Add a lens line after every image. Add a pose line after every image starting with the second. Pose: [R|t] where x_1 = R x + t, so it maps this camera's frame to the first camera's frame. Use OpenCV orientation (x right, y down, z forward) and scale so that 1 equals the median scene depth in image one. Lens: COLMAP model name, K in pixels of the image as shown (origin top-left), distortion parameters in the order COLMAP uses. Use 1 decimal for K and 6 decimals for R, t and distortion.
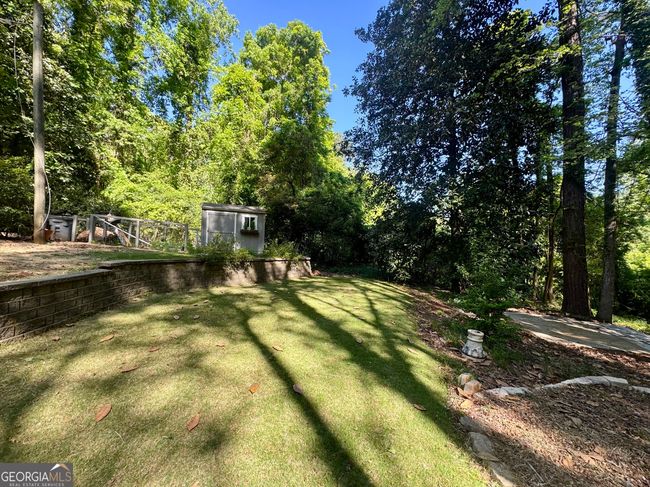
lens RADIAL K [[258.7, 0, 325.0], [0, 258.7, 244.4], [0, 0, 1]] dist [-0.000520, -0.000004]
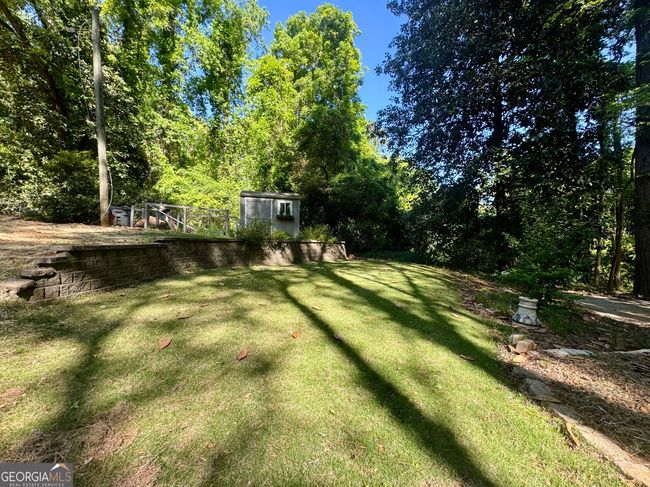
lens RADIAL K [[258.7, 0, 325.0], [0, 258.7, 244.4], [0, 0, 1]] dist [-0.000520, -0.000004]
pose [[0.991533, -0.017129, -0.128721, -0.003940], [0.020511, 0.999477, 0.024998, 0.032988], [0.128225, -0.027427, 0.991366, -0.000142]]
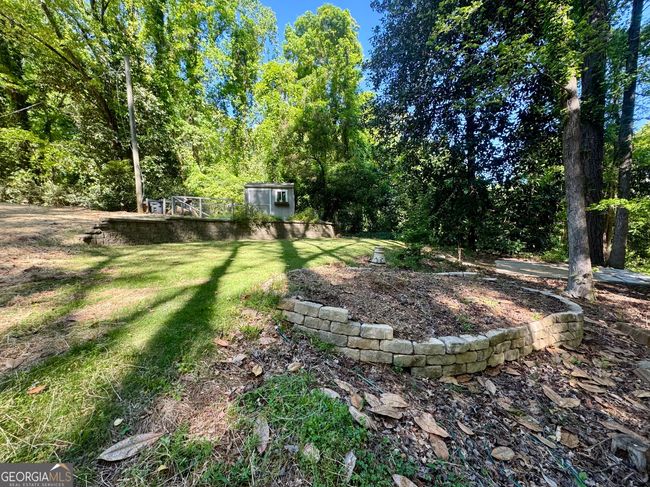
lens RADIAL K [[258.7, 0, 325.0], [0, 258.7, 244.4], [0, 0, 1]] dist [-0.000520, -0.000004]
pose [[0.963387, -0.026105, -0.266842, 0.201950], [0.043599, 0.997255, 0.059844, 0.071335], [0.264547, -0.069287, 0.961881, -0.120581]]
